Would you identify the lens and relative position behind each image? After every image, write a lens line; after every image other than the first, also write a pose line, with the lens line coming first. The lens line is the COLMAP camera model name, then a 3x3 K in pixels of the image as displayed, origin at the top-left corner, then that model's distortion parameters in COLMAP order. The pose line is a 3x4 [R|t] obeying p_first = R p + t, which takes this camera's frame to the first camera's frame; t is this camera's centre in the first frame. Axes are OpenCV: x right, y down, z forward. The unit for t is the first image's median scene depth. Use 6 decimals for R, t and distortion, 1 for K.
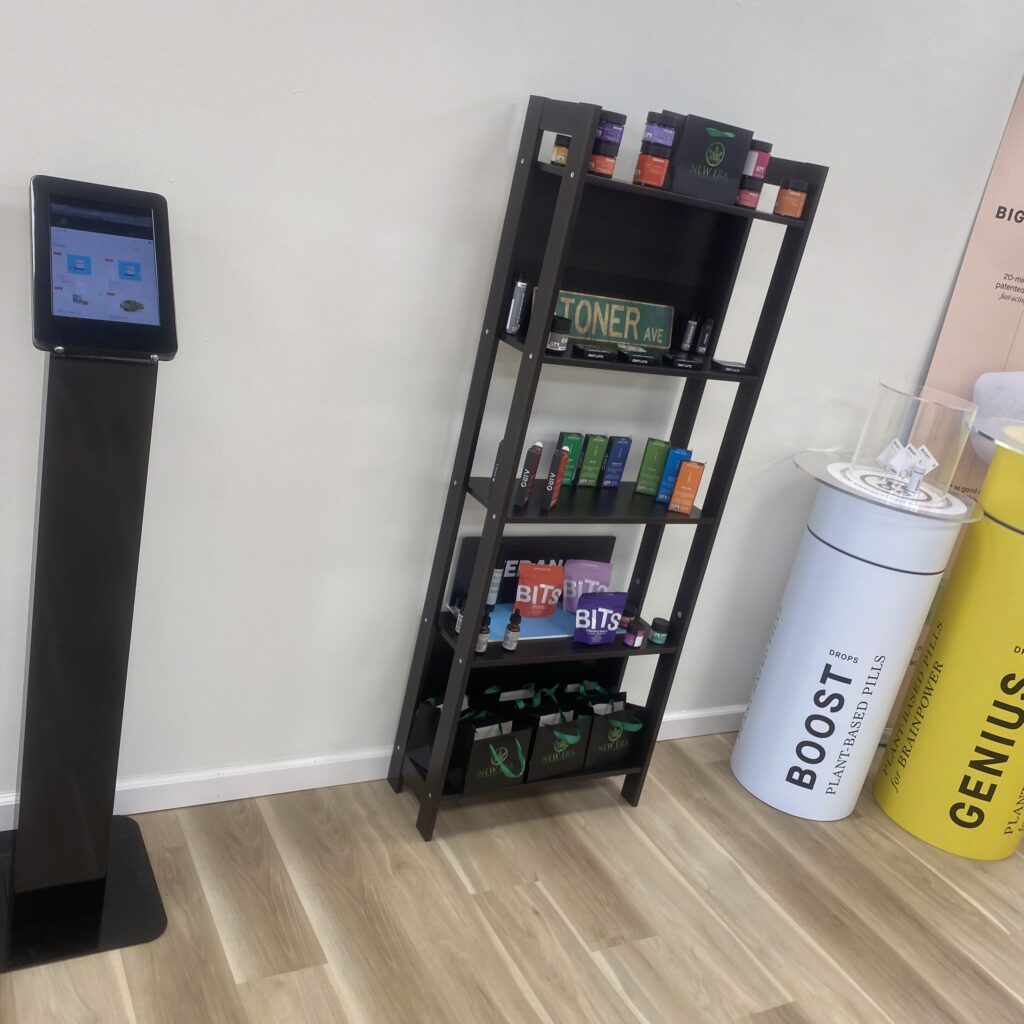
lens RADIAL K [[1040.4, 0, 506.6], [0, 1040.4, 507.6], [0, 0, 1]] dist [0.136434, -0.303378]
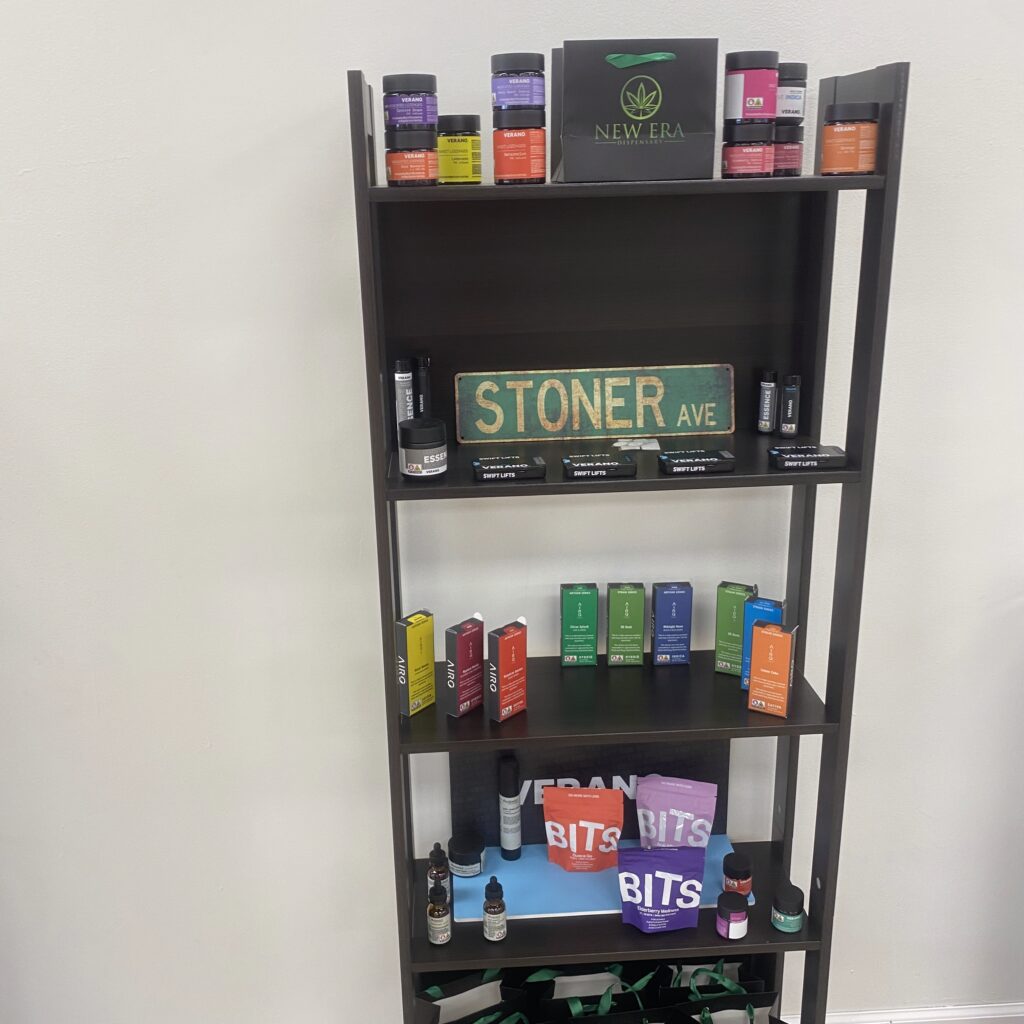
lens RADIAL K [[1040.4, 0, 506.6], [0, 1040.4, 507.6], [0, 0, 1]] dist [0.136434, -0.303378]
pose [[0.872715, -0.090176, -0.479830, 0.329767], [0.055383, 0.994736, -0.086213, -0.065984], [0.485079, 0.048665, 0.873115, 0.423127]]
